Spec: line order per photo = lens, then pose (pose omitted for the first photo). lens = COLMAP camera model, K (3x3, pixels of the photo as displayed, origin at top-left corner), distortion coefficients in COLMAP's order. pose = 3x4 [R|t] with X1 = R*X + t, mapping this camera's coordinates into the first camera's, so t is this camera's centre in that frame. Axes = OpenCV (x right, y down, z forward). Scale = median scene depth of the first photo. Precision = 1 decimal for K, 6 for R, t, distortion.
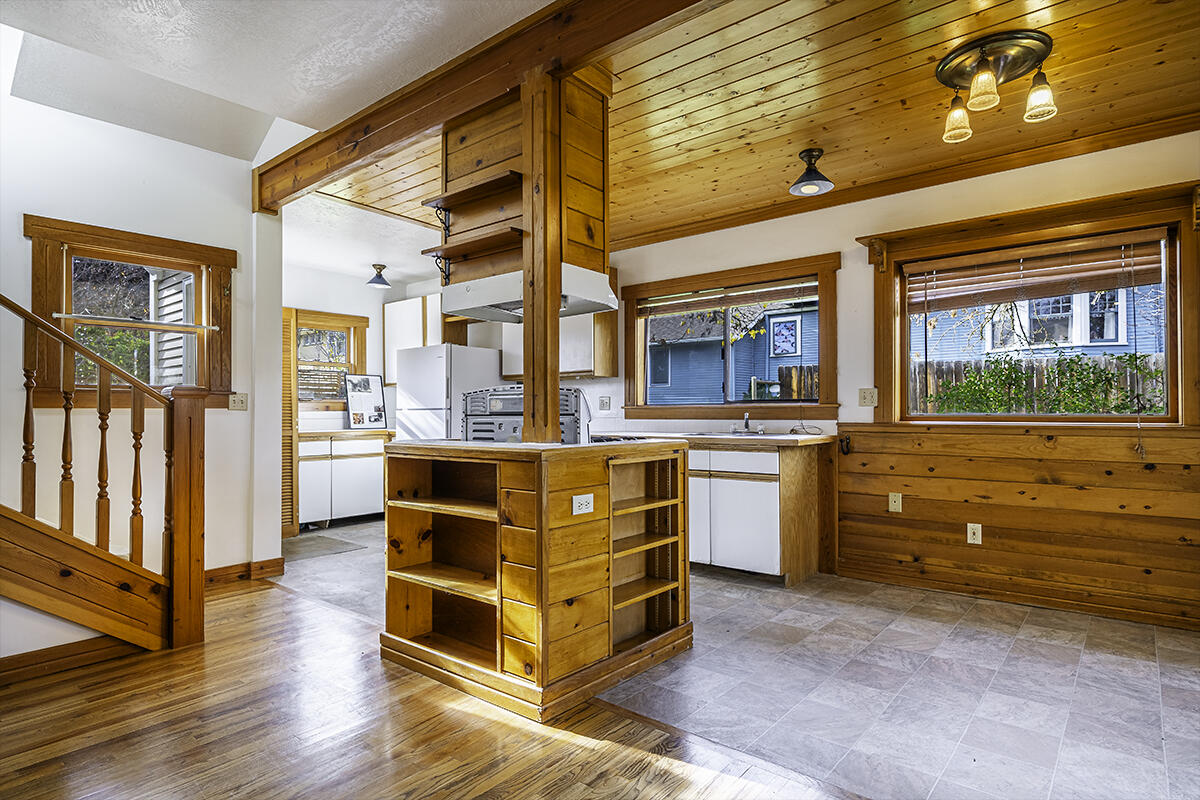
lens RADIAL K [[651.7, 0, 631.8], [0, 651.7, 403.2], [0, 0, 1]] dist [0.000284, 0.000565]
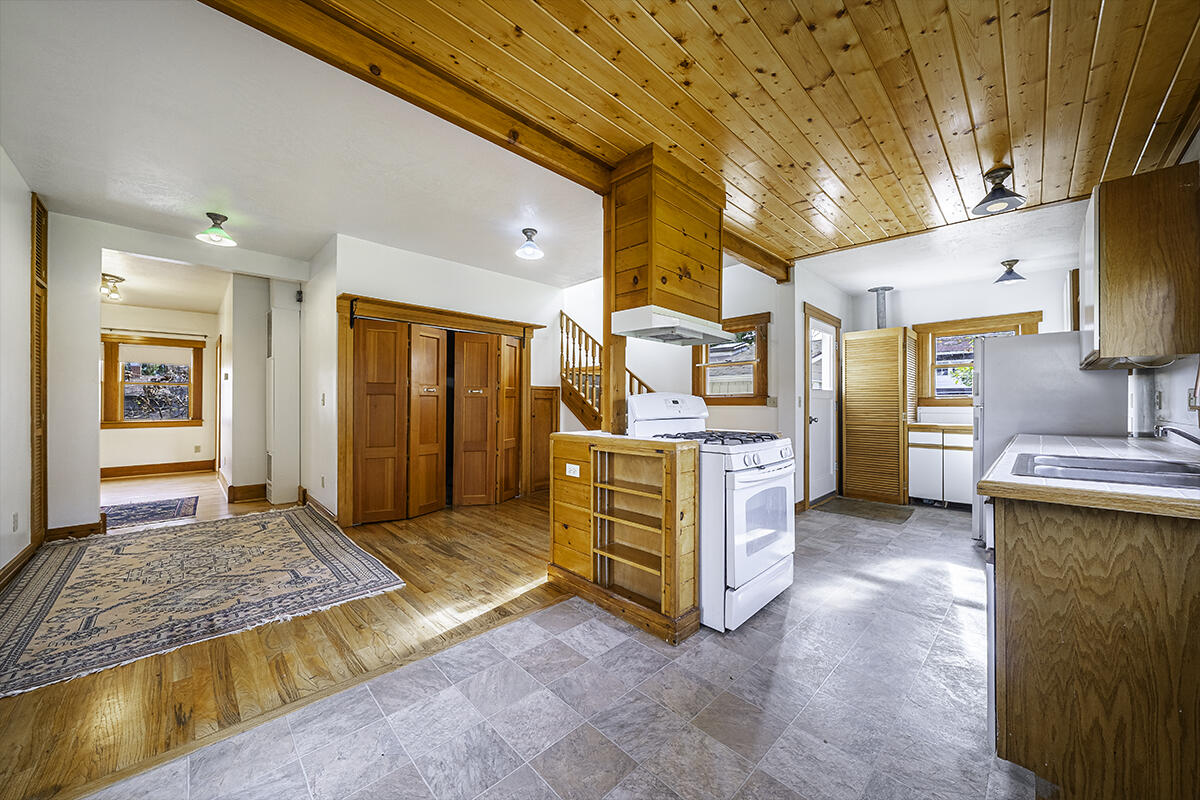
lens RADIAL K [[432.3, 0, 583.5], [0, 432.3, 401.9], [0, 0, 1]] dist [-0.000755, -0.000064]
pose [[-0.168897, -0.001195, -0.985633, 0.639584], [0.014301, 0.999891, -0.003663, -0.005850], [0.985530, -0.014714, -0.168862, 0.799425]]
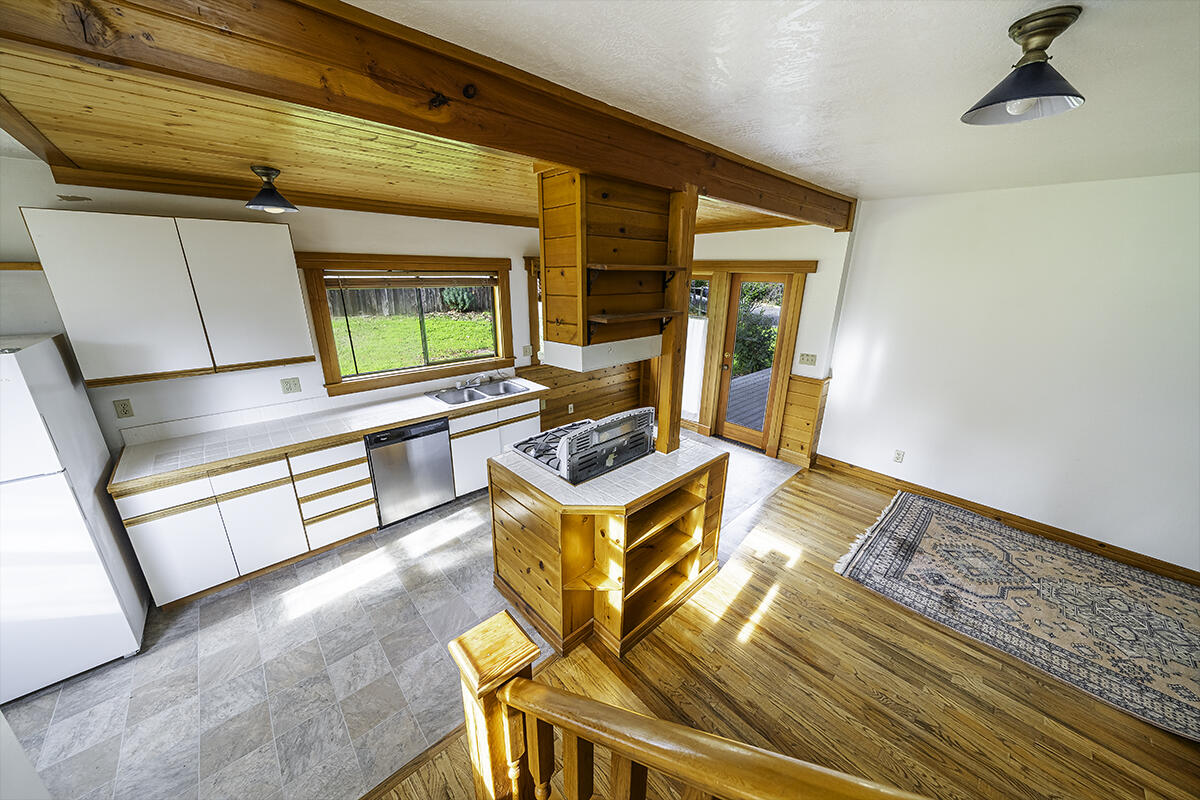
lens RADIAL K [[407.0, 0, 601.3], [0, 407.0, 403.6], [0, 0, 1]] dist [-0.002652, -0.000121]
pose [[0.151317, -0.299833, 0.941915, -0.762517], [-0.036029, 0.950581, 0.308380, -0.247821], [-0.987828, -0.080599, 0.133036, 0.748542]]
